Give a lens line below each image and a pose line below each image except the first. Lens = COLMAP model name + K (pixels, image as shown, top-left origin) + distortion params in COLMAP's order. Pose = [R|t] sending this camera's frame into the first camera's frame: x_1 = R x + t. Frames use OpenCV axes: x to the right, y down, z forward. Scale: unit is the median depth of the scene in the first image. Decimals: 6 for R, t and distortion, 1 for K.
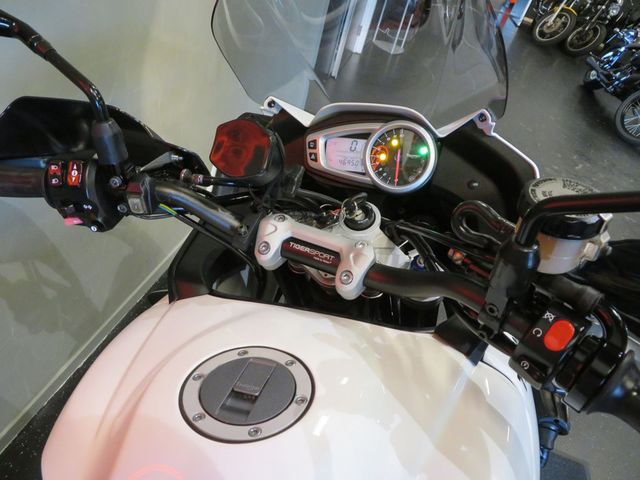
lens RADIAL K [[470.8, 0, 320.0], [0, 470.8, 240.0], [0, 0, 1]] dist [-0.008456, 0.006497]
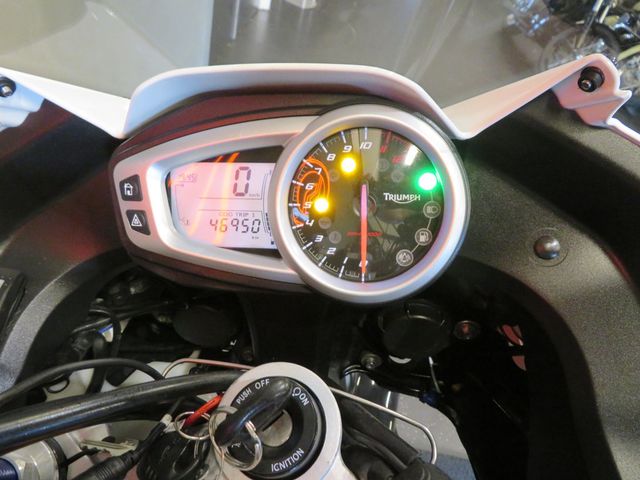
lens RADIAL K [[470.8, 0, 320.0], [0, 470.8, 240.0], [0, 0, 1]] dist [-0.008456, 0.006497]
pose [[0.983397, -0.125761, 0.130821, 0.078742], [0.116735, 0.990362, 0.074540, -0.175939], [-0.138935, -0.058031, 0.988600, 0.620388]]
